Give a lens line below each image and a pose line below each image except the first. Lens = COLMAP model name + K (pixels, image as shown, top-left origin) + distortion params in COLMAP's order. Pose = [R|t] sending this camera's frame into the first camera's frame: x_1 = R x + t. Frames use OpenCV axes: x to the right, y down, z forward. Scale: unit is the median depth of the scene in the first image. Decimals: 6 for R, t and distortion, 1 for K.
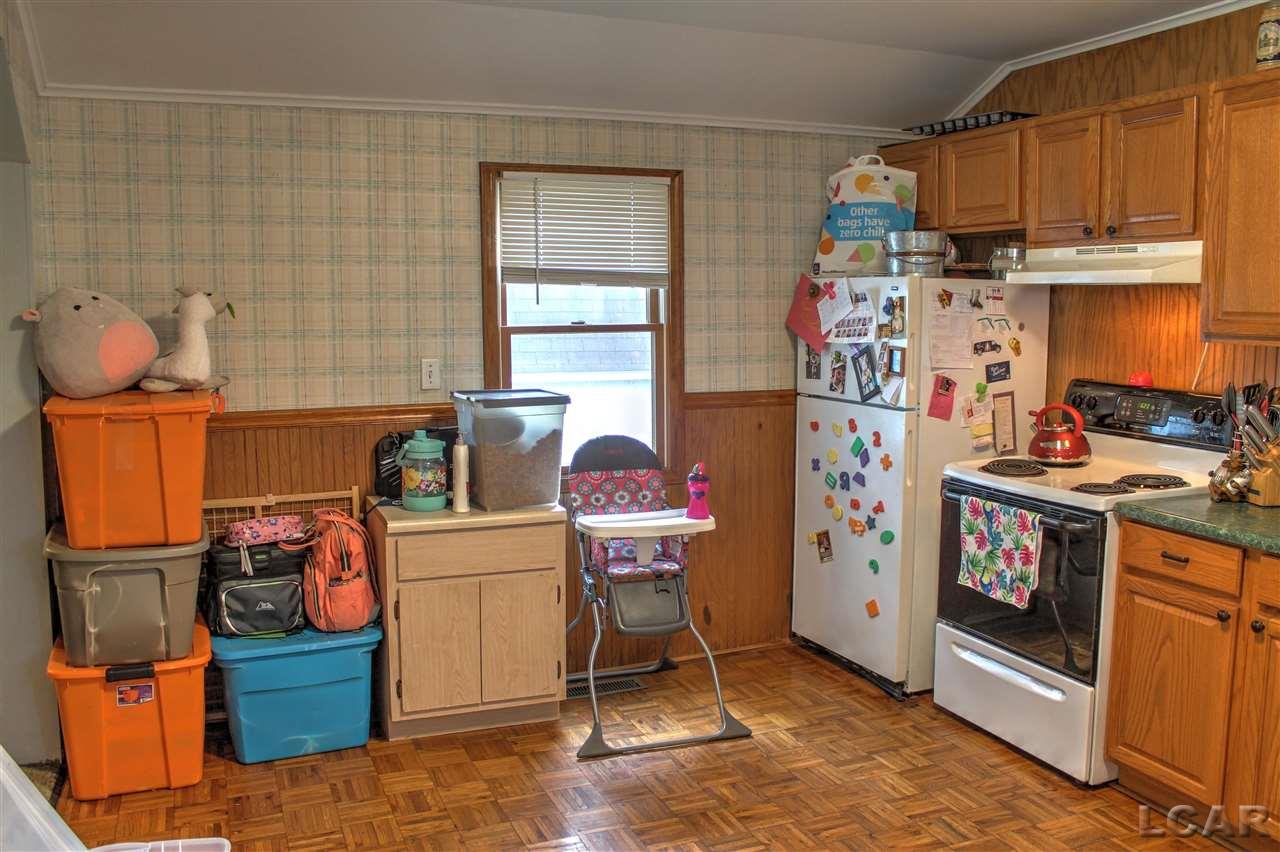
lens RADIAL K [[1086.5, 0, 640.0], [0, 1086.5, 426.0], [0, 0, 1]] dist [-0.160824, 0.137838]
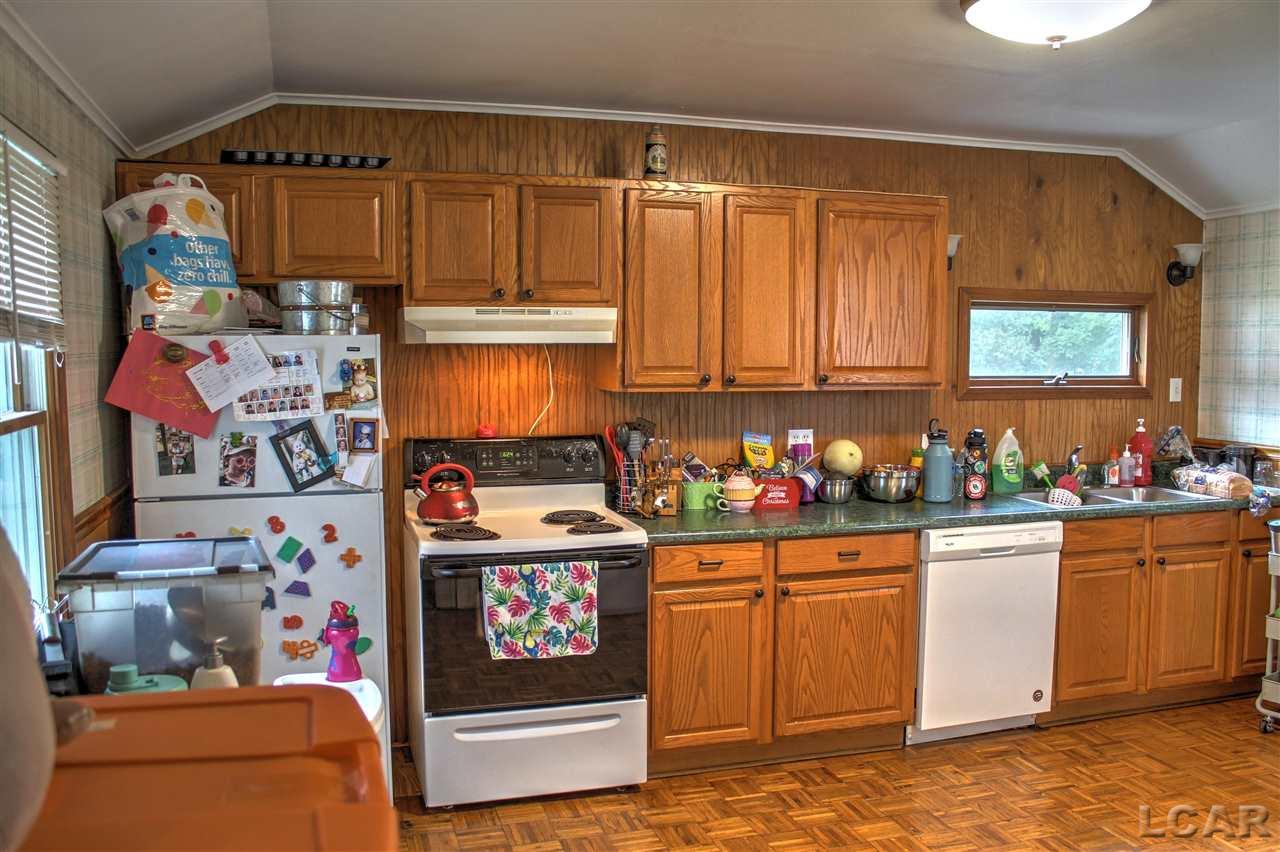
lens RADIAL K [[1086.5, 0, 640.0], [0, 1086.5, 426.0], [0, 0, 1]] dist [-0.160824, 0.137838]
pose [[0.095272, -0.070285, 0.992967, -0.580308], [0.117009, 0.991380, 0.058946, -0.092412], [-0.988550, 0.110570, 0.102675, 0.704135]]
